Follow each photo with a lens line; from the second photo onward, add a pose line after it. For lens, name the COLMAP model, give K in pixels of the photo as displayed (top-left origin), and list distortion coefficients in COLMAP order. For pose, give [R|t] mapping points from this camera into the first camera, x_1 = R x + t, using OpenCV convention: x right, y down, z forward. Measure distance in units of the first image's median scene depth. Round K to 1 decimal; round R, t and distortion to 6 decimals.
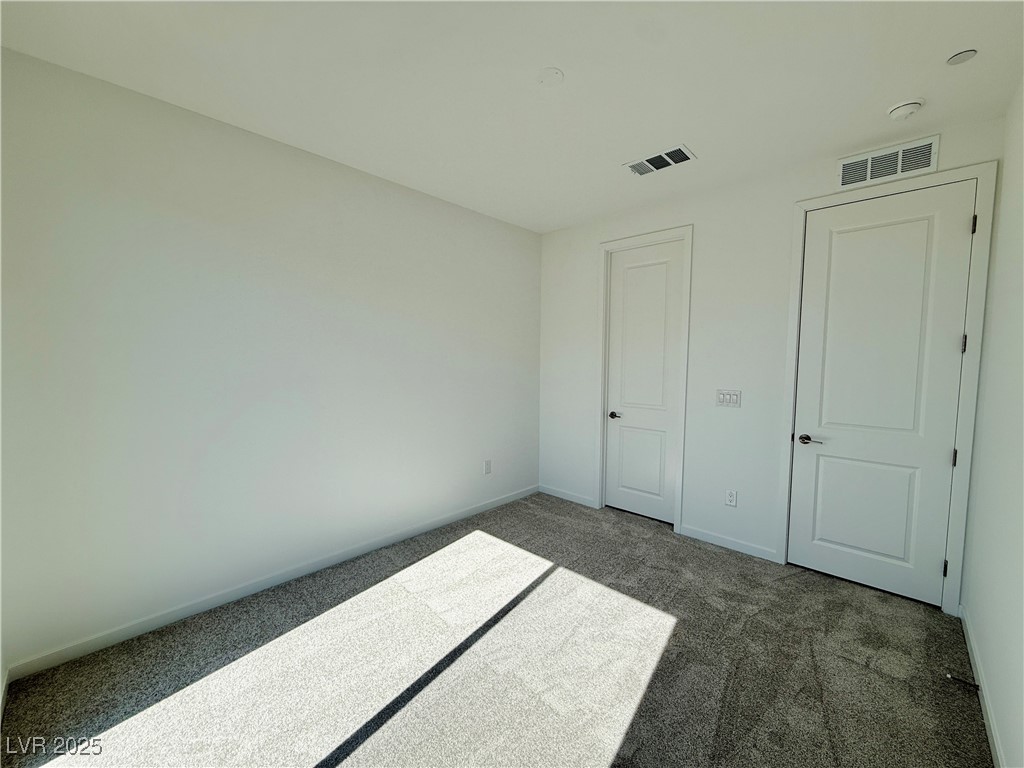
lens RADIAL K [[408.7, 0, 512.7], [0, 408.7, 384.9], [0, 0, 1]] dist [-0.000466, 0.000375]
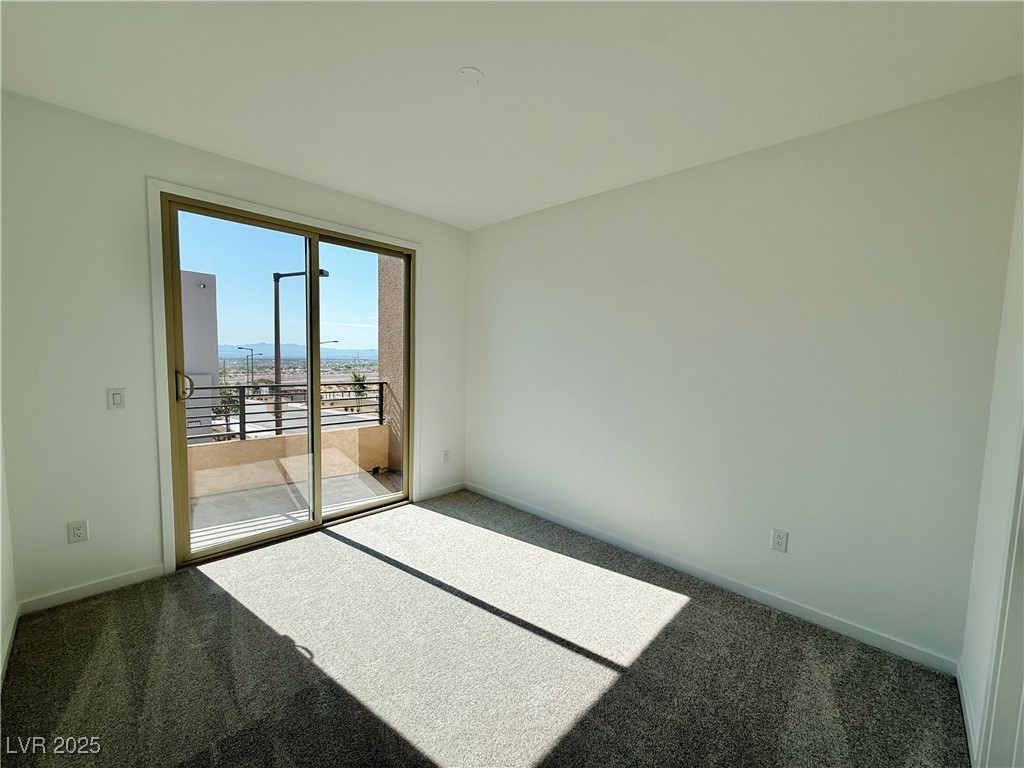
lens RADIAL K [[408.7, 0, 512.6], [0, 408.7, 388.2], [0, 0, 1]] dist [-0.000466, 0.000375]
pose [[0.010072, 0.079520, -0.996782, 0.674308], [-0.100405, 0.991876, 0.078114, -0.044982], [0.994896, 0.099295, 0.017975, 0.708721]]
